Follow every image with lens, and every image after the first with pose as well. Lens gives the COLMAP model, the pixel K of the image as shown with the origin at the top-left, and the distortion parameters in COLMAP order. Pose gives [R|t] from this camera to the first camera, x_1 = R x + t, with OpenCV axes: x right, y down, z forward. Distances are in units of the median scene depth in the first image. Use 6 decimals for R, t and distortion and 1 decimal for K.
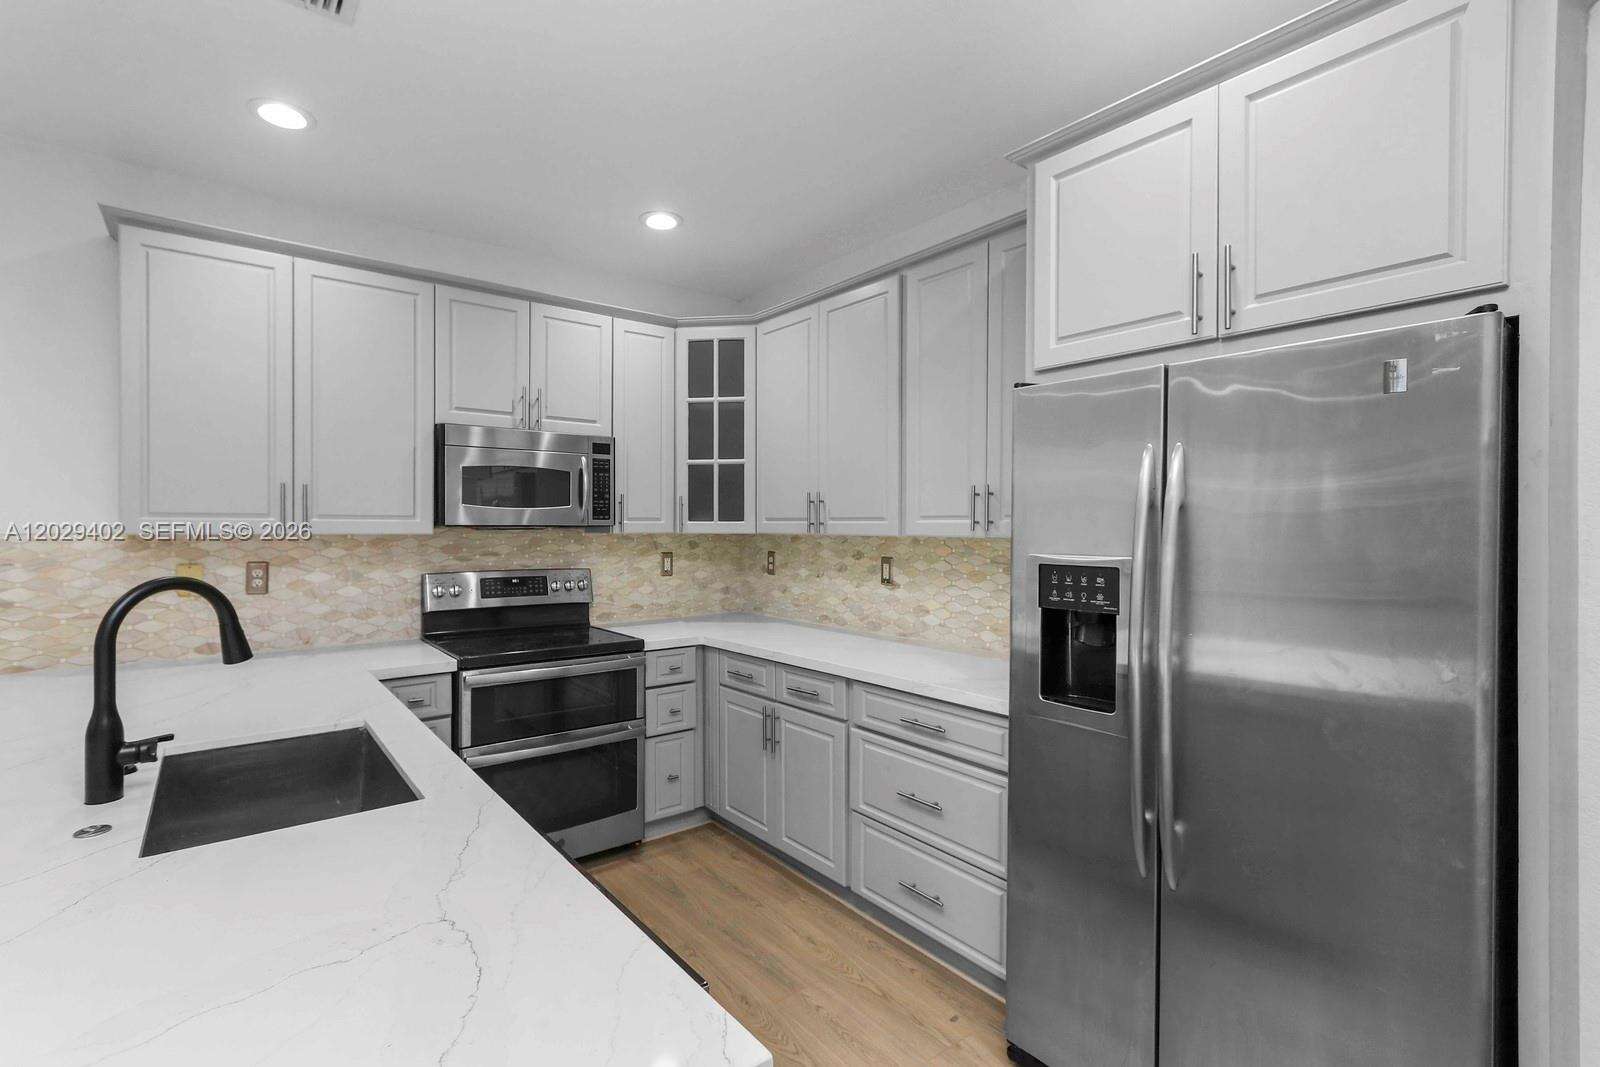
lens RADIAL K [[740.0, 0, 774.7], [0, 740.0, 530.8], [0, 0, 1]] dist [0.001025, 0.000277]
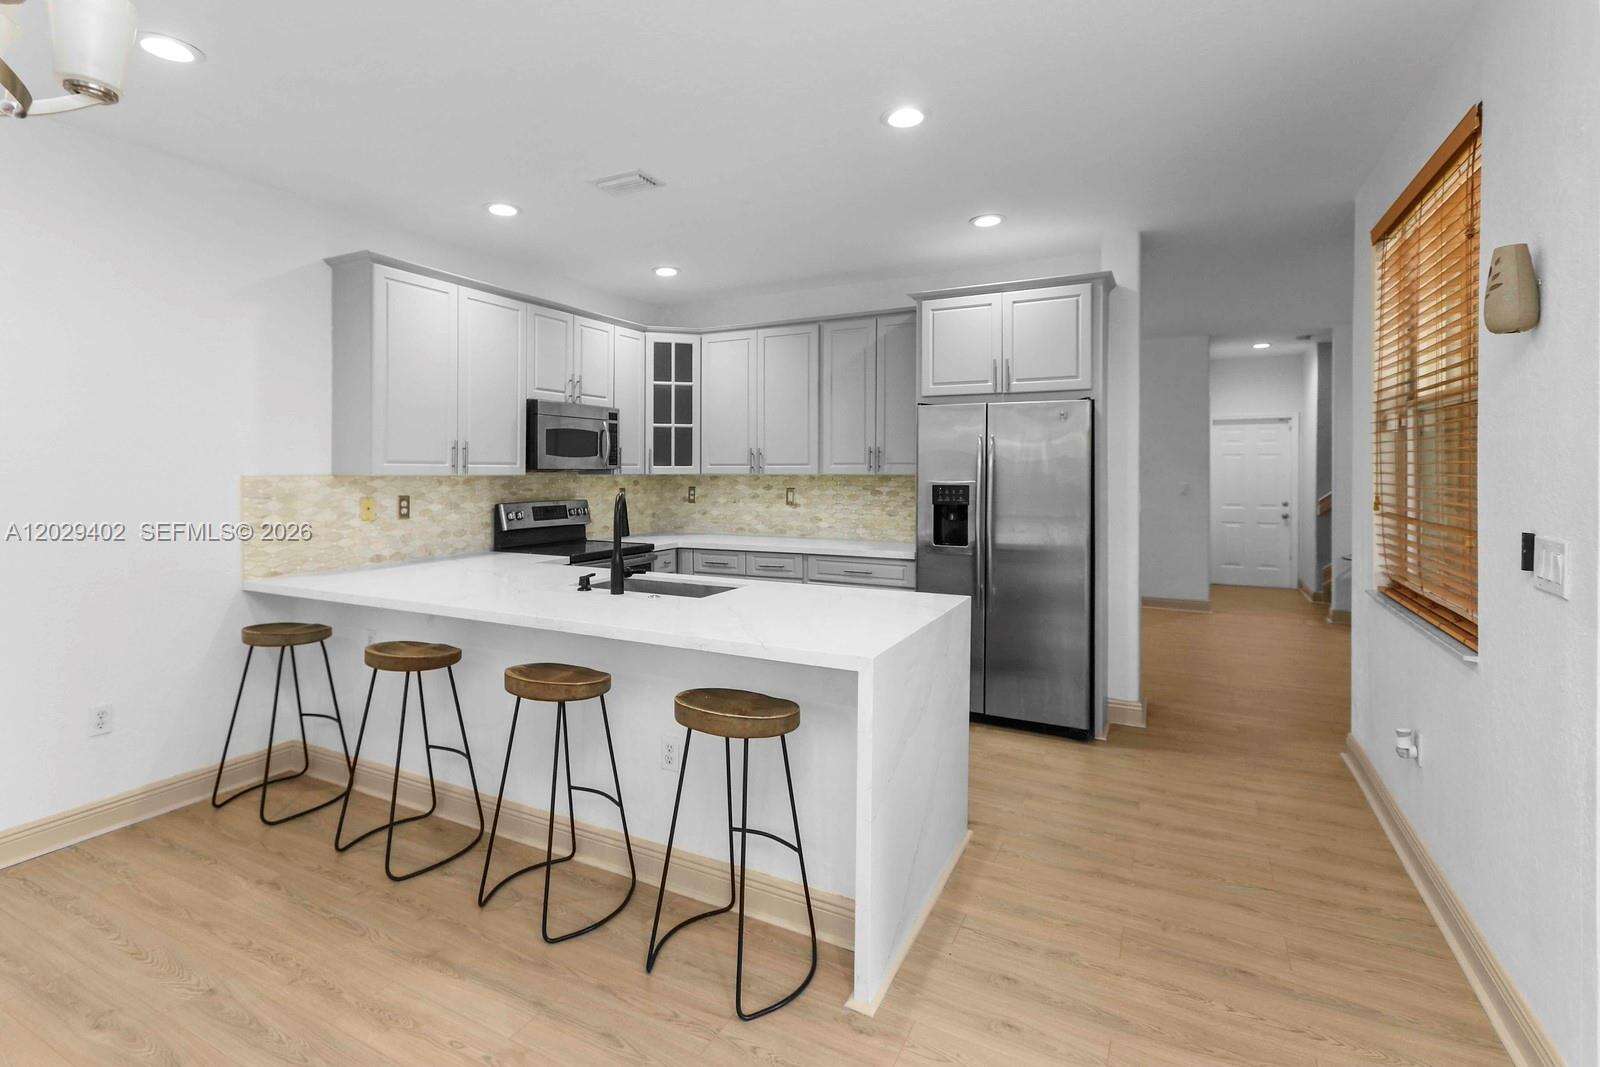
lens RADIAL K [[753.1, 0, 767.4], [0, 753.1, 473.2], [0, 0, 1]] dist [-0.000994, 0.000098]
pose [[0.913944, -0.004480, 0.405815, -0.551184], [0.005297, 0.999986, -0.000890, 0.004007], [-0.405805, 0.002963, 0.913955, -0.475575]]
